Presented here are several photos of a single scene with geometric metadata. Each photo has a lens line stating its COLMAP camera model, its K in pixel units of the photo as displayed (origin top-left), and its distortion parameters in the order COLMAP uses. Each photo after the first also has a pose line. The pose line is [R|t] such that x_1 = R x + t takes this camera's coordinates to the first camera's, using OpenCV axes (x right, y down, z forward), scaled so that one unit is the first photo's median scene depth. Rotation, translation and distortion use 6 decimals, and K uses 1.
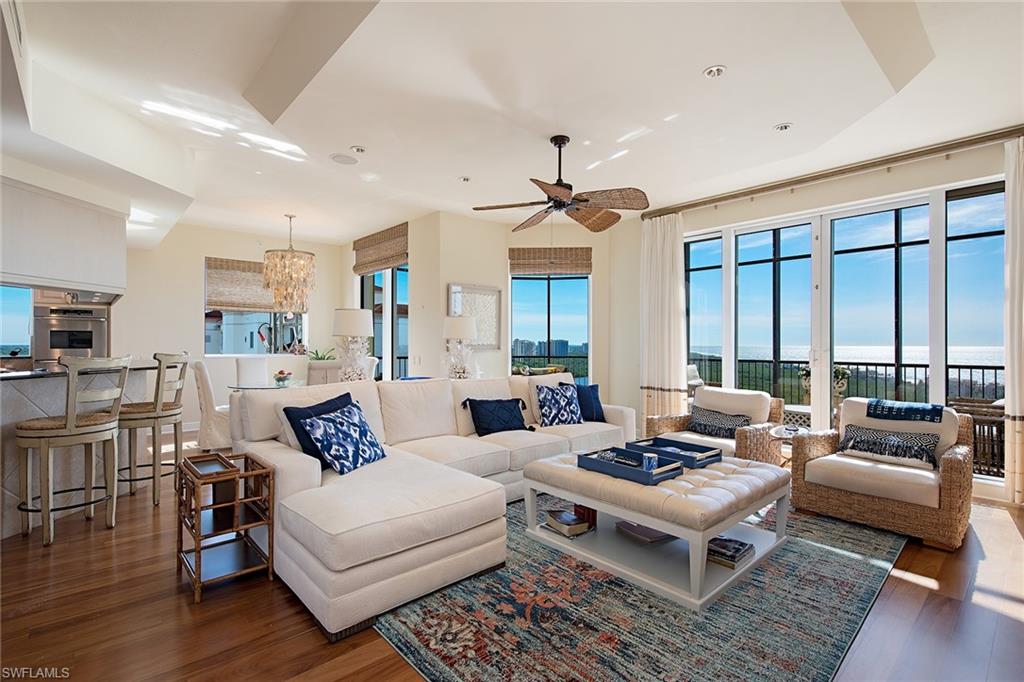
lens RADIAL K [[479.0, 0, 512.0], [0, 479.0, 341.0], [0, 0, 1]] dist [0.000966, 0.000069]
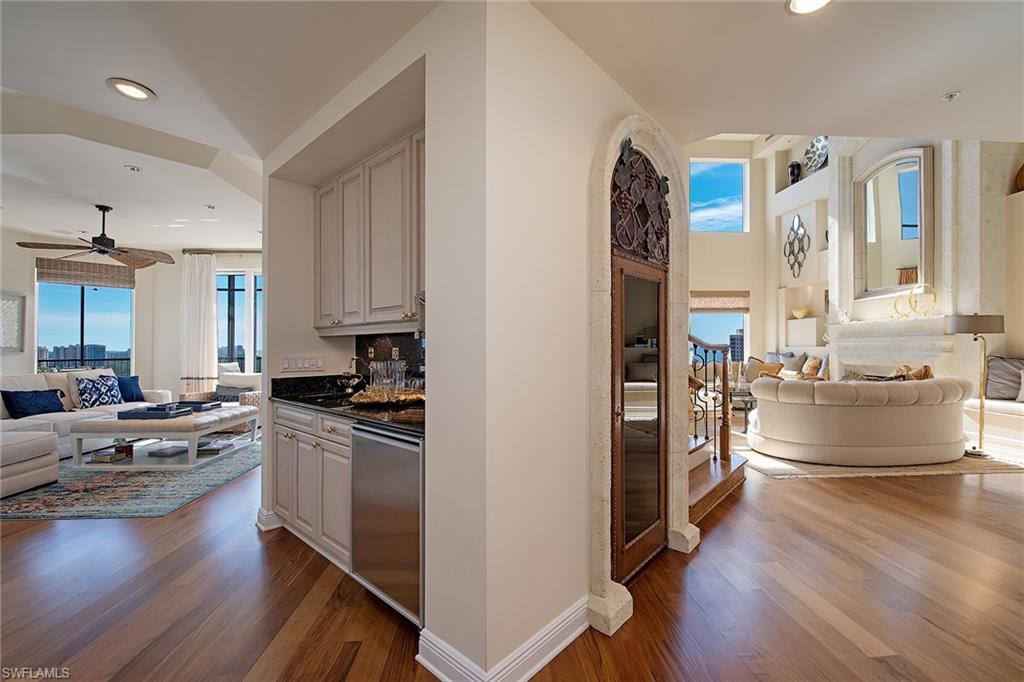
lens RADIAL K [[433.6, 0, 512.0], [0, 433.6, 341.0], [0, 0, 1]] dist [-0.010837, -0.000376]
pose [[0.641065, 0.006757, 0.767457, -0.082585], [0.001645, 0.999947, -0.010178, 0.007581], [-0.767485, 0.007787, 0.641020, -0.635362]]
